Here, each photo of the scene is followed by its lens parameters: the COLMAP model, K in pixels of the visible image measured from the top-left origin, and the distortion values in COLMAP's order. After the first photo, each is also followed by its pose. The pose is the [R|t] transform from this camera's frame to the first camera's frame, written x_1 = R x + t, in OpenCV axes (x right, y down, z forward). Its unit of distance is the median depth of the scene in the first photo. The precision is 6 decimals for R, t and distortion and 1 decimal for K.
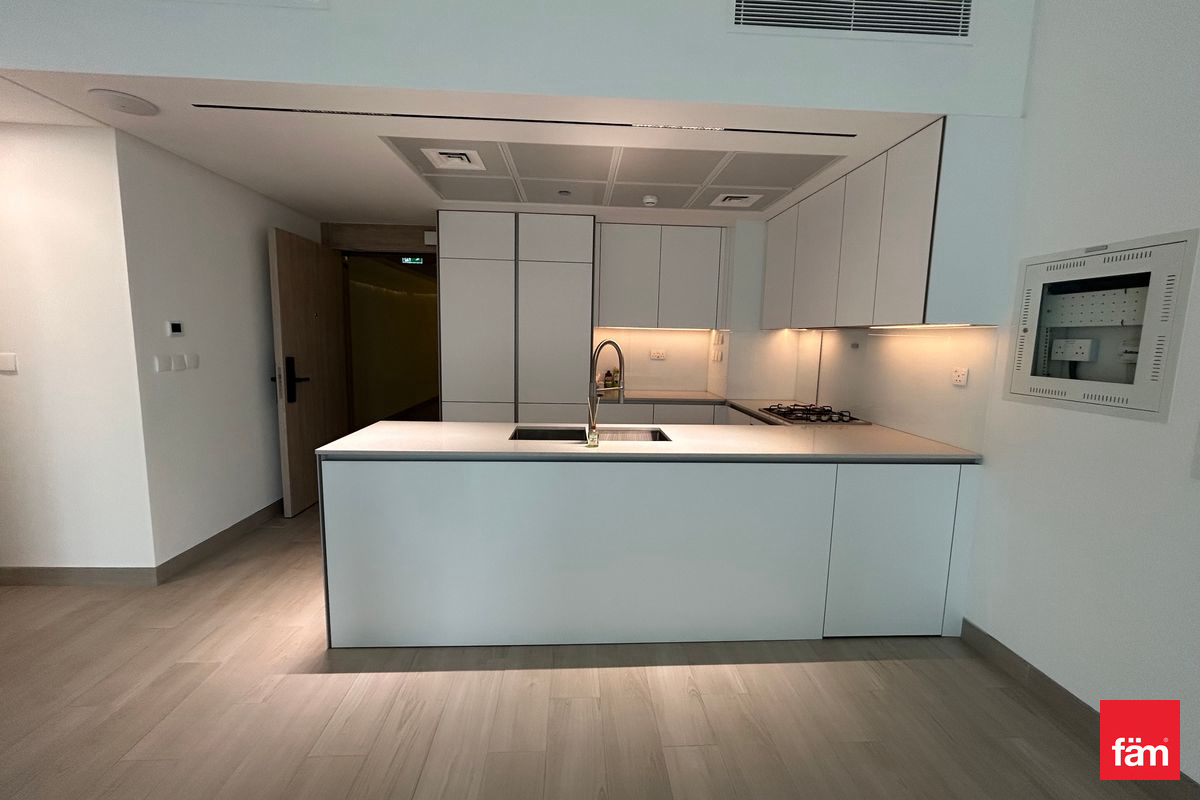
lens RADIAL K [[490.0, 0, 600.2], [0, 490.0, 399.5], [0, 0, 1]] dist [0.001405, 0.002094]
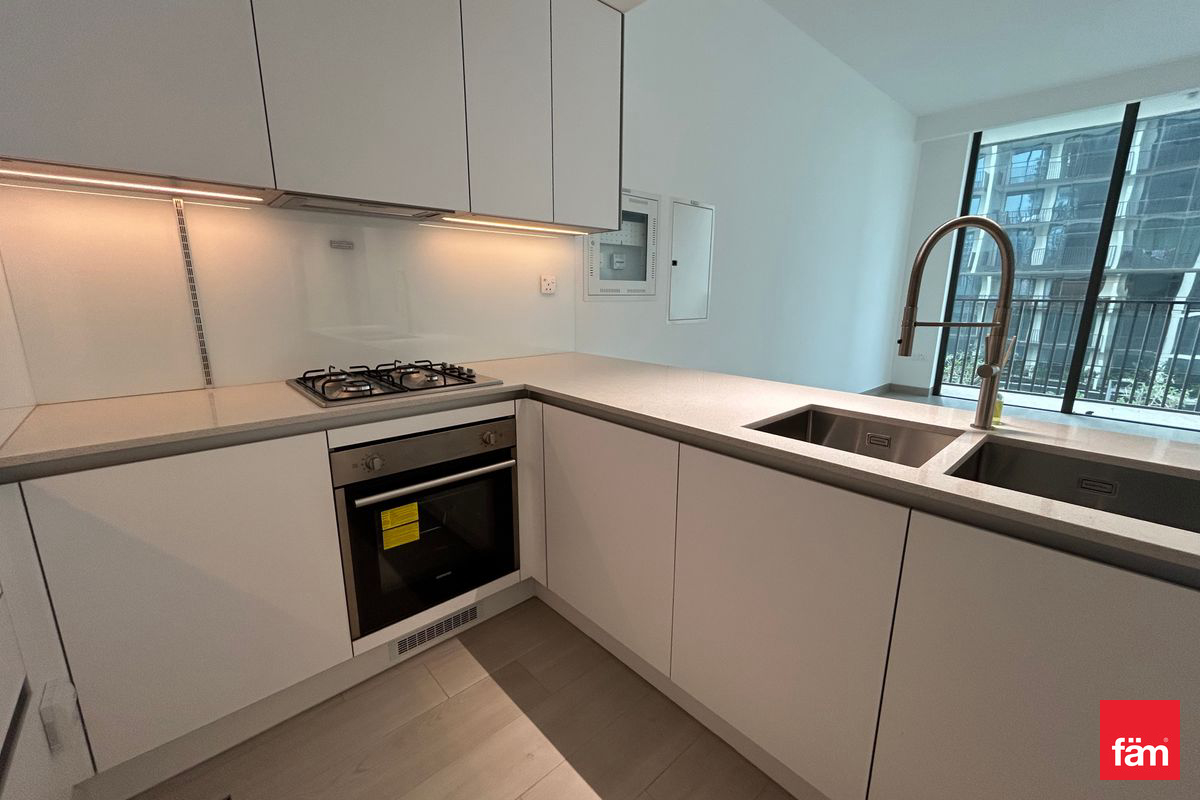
lens RADIAL K [[490.0, 0, 601.1], [0, 490.0, 398.9], [0, 0, 1]] dist [0.001405, 0.002094]
pose [[-0.632559, -0.192294, 0.750261, -0.139836], [0.077515, 0.948107, 0.308357, -0.127332], [-0.770623, 0.253211, -0.584828, 1.566415]]
